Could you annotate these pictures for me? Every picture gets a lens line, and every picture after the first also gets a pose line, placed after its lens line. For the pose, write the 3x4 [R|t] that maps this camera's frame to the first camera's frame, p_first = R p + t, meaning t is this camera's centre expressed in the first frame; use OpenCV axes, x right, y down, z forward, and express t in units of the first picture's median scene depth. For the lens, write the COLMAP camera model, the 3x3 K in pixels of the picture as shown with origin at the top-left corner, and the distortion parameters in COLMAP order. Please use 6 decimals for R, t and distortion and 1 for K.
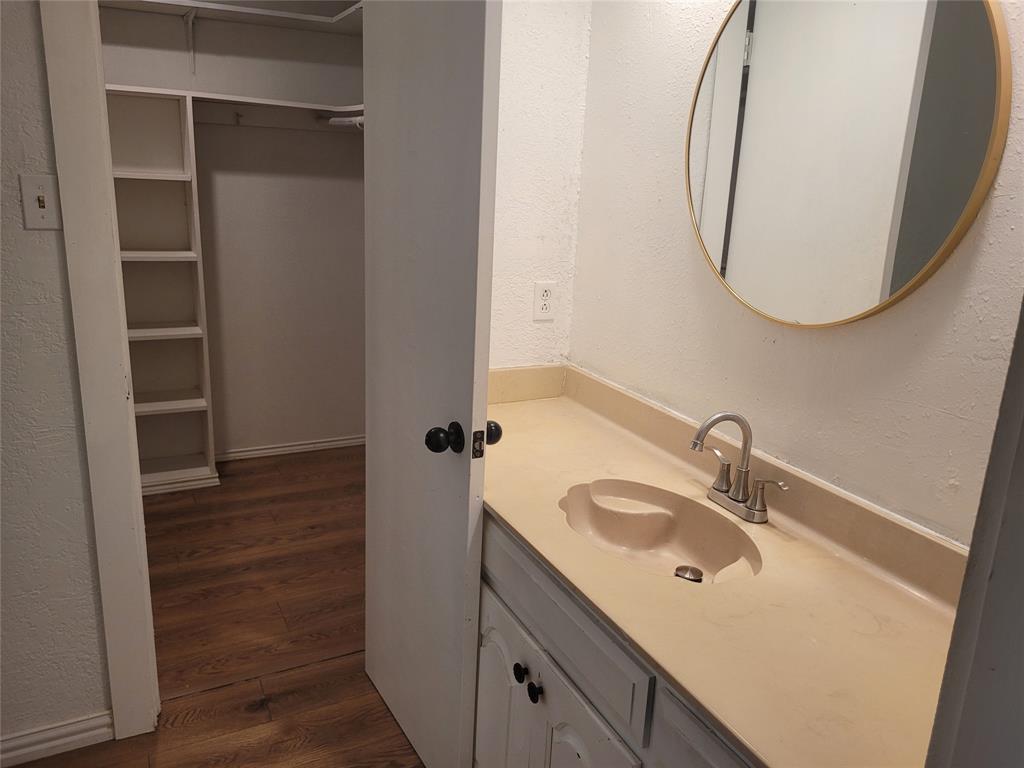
lens RADIAL K [[777.1, 0, 516.1], [0, 777.1, 379.5], [0, 0, 1]] dist [0.040295, -0.001566]
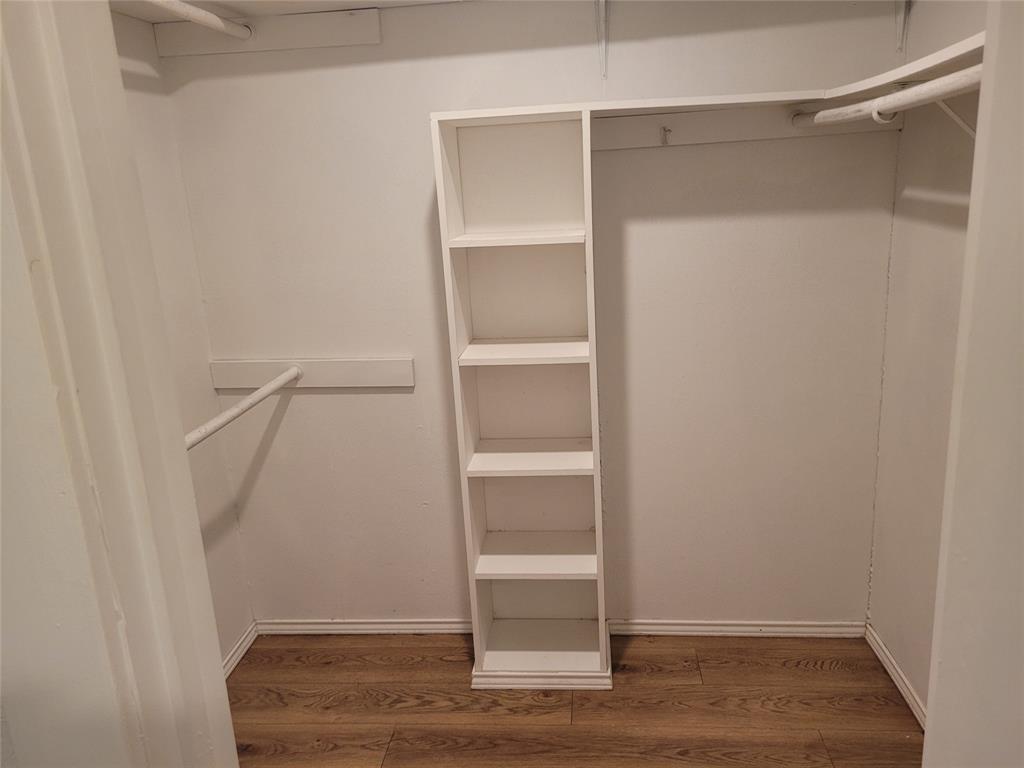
lens RADIAL K [[777.1, 0, 517.7], [0, 777.1, 388.3], [0, 0, 1]] dist [0.040295, -0.001566]
pose [[0.838362, 0.050787, -0.542744, -0.097160], [-0.051596, 0.998573, 0.013742, -0.126281], [0.542667, 0.016483, 0.839786, 0.392983]]
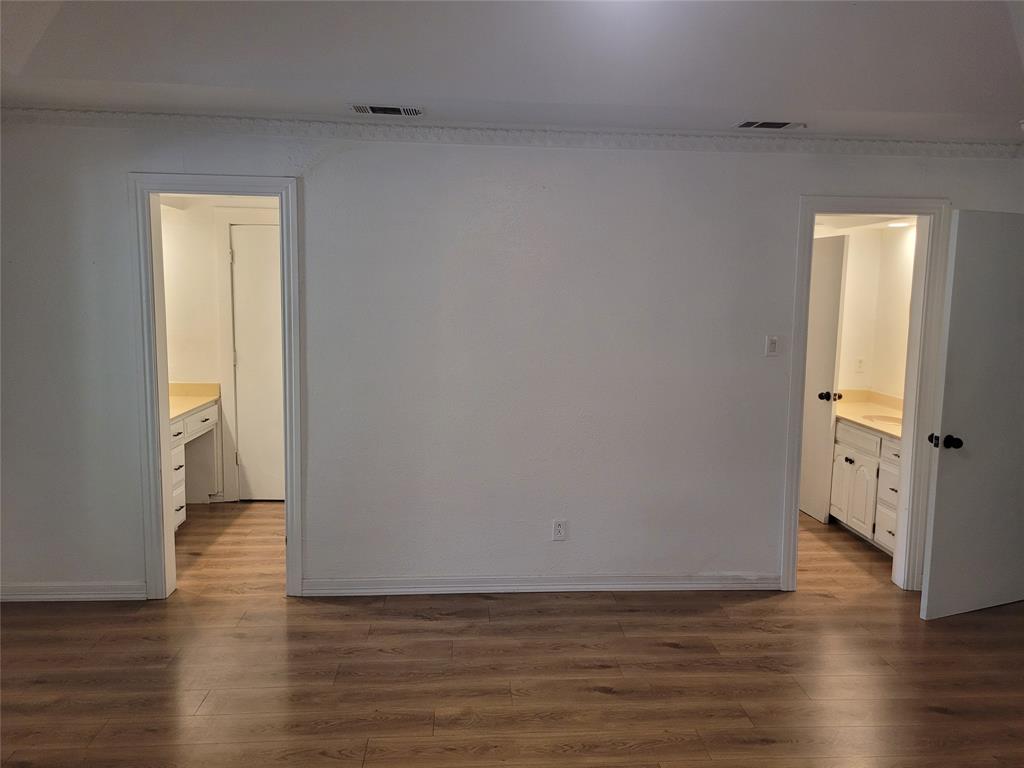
lens RADIAL K [[777.1, 0, 510.6], [0, 777.1, 385.1], [0, 0, 1]] dist [0.040295, -0.001566]
pose [[0.915245, 0.019051, -0.402446, 0.035104], [-0.077497, 0.988553, -0.129449, 0.687804], [0.395373, 0.149666, 0.906245, -3.177775]]
